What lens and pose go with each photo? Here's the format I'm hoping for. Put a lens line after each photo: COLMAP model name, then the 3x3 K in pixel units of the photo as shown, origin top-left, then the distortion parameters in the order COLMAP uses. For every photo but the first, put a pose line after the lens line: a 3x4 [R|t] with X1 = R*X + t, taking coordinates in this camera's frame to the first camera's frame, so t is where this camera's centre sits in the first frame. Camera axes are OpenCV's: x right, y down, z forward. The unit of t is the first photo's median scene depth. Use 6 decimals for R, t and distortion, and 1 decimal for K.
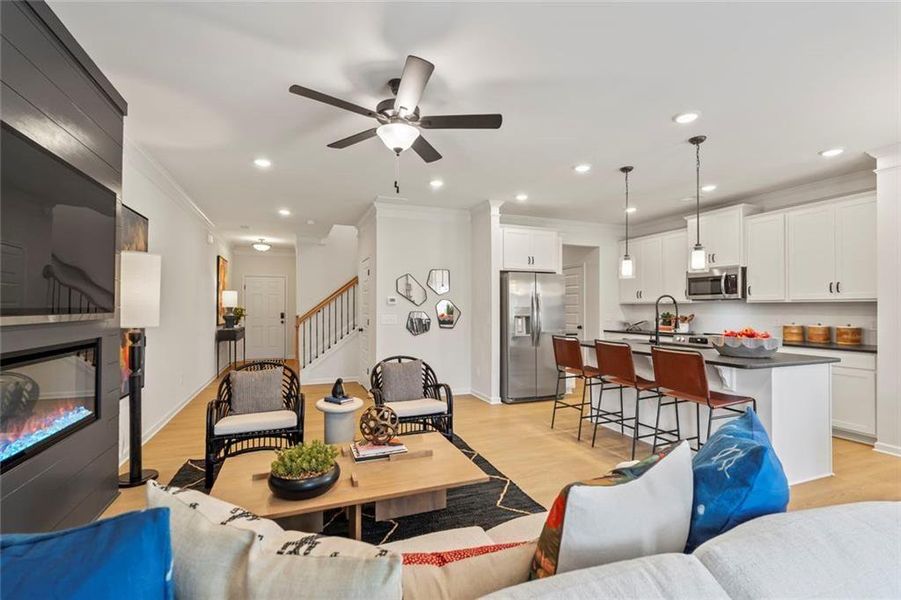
lens RADIAL K [[401.0, 0, 452.6], [0, 401.0, 305.3], [0, 0, 1]] dist [-0.002562, -0.000347]
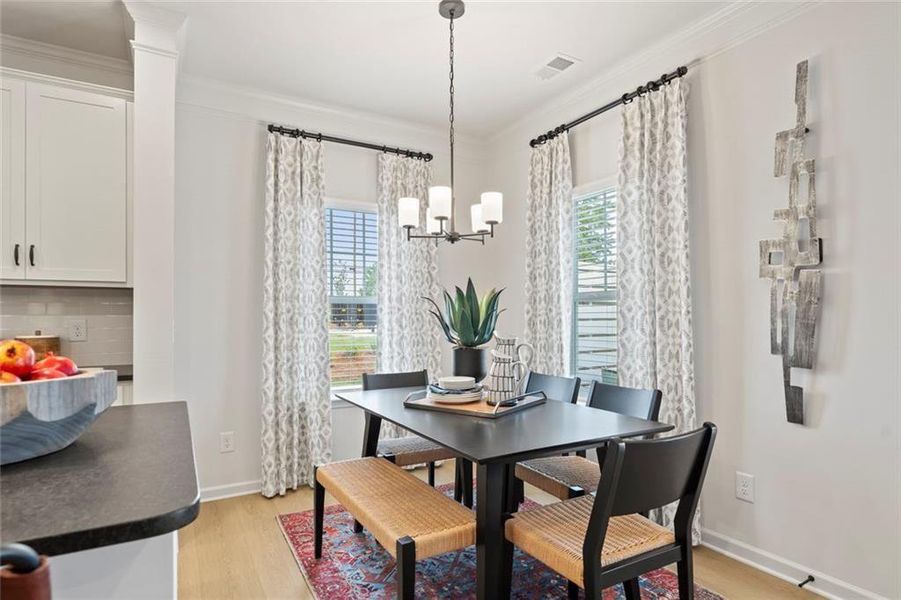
lens RADIAL K [[494.8, 0, 451.8], [0, 494.8, 312.3], [0, 0, 1]] dist [-0.000794, -0.000186]
pose [[-0.157233, 0.010801, 0.987503, 0.275157], [-0.000660, 0.999939, -0.011042, 0.029035], [-0.987561, -0.002388, -0.157216, 0.558662]]
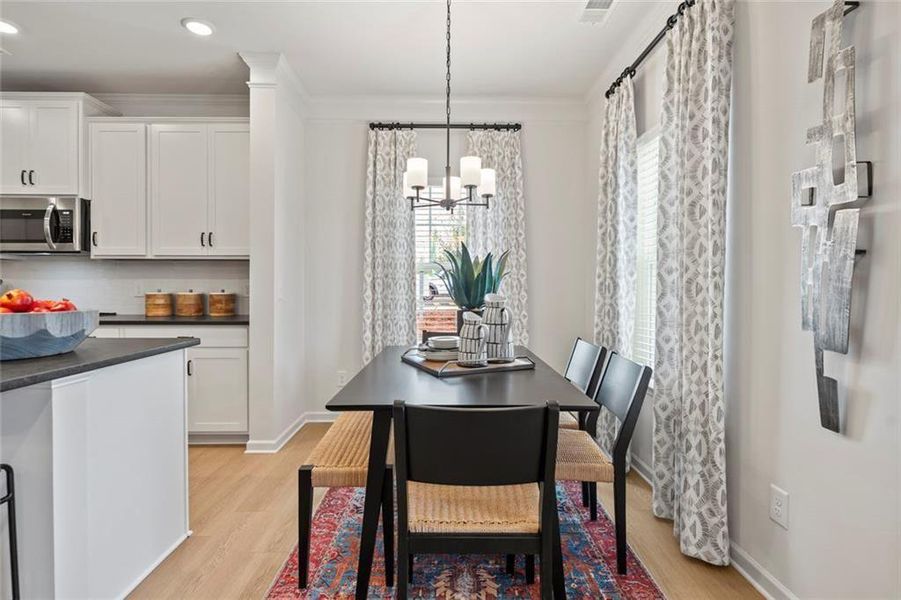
lens RADIAL K [[454.9, 0, 448.1], [0, 454.9, 288.4], [0, 0, 1]] dist [-0.004002, 0.000122]
pose [[0.351225, -0.006215, 0.936270, 0.318249], [-0.006024, 0.999942, 0.008898, 0.033611], [-0.936272, -0.008766, 0.351168, 0.282055]]
